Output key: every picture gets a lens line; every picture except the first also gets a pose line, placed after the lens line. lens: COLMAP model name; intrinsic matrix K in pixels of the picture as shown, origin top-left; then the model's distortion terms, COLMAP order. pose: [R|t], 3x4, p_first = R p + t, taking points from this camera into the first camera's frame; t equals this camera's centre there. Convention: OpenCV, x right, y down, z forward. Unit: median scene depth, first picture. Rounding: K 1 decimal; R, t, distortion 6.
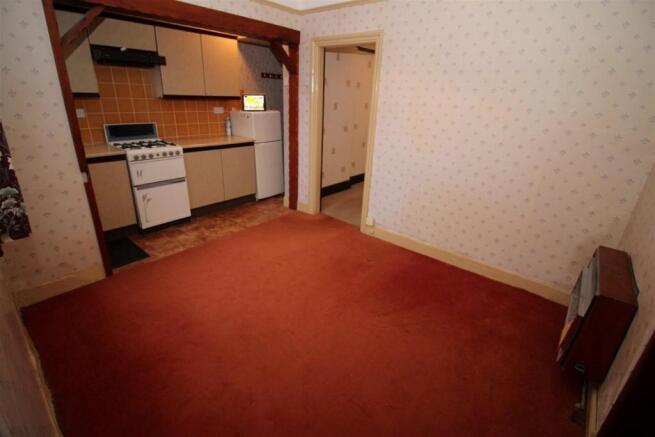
lens RADIAL K [[305.6, 0, 327.9], [0, 305.6, 209.6], [0, 0, 1]] dist [0.001455, -0.013238]
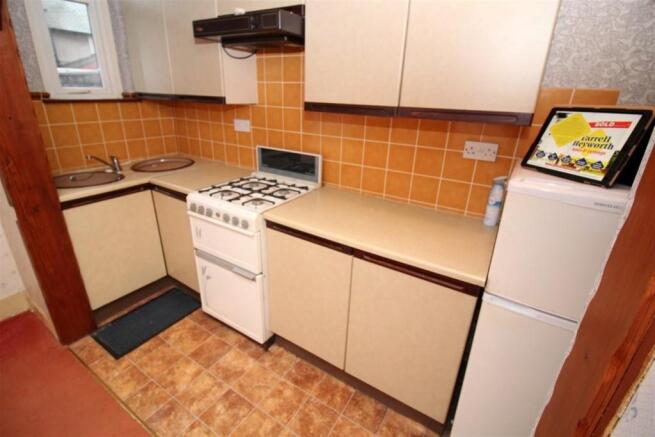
lens RADIAL K [[305.6, 0, 327.9], [0, 305.6, 209.6], [0, 0, 1]] dist [0.001455, -0.013238]
pose [[0.140405, 0.318688, -0.937403, -0.047209], [-0.377418, 0.892522, 0.246900, -0.371505], [0.915337, 0.319126, 0.245593, 1.008634]]
